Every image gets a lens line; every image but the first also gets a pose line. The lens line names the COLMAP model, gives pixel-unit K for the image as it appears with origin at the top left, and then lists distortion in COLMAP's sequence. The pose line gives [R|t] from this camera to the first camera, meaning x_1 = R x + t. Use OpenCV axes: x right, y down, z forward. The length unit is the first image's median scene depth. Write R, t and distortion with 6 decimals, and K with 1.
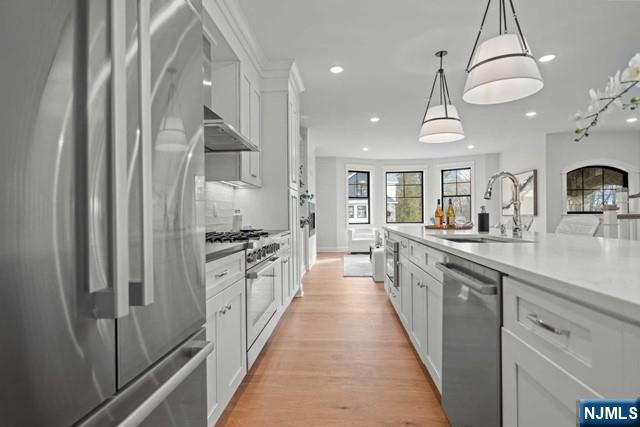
lens RADIAL K [[331.3, 0, 318.1], [0, 331.3, 217.4], [0, 0, 1]] dist [-0.000741, -0.000256]
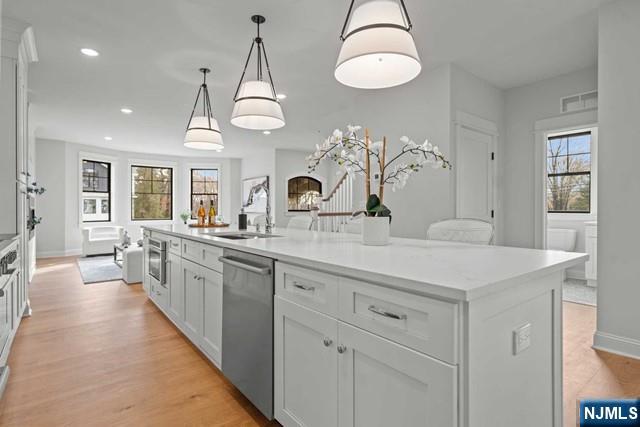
lens RADIAL K [[331.3, 0, 318.1], [0, 331.3, 217.4], [0, 0, 1]] dist [-0.000741, -0.000256]
pose [[0.731804, -0.008433, 0.681463, -0.095838], [-0.002209, 0.999889, 0.014745, -0.013446], [-0.681512, -0.012295, 0.731704, -0.070900]]
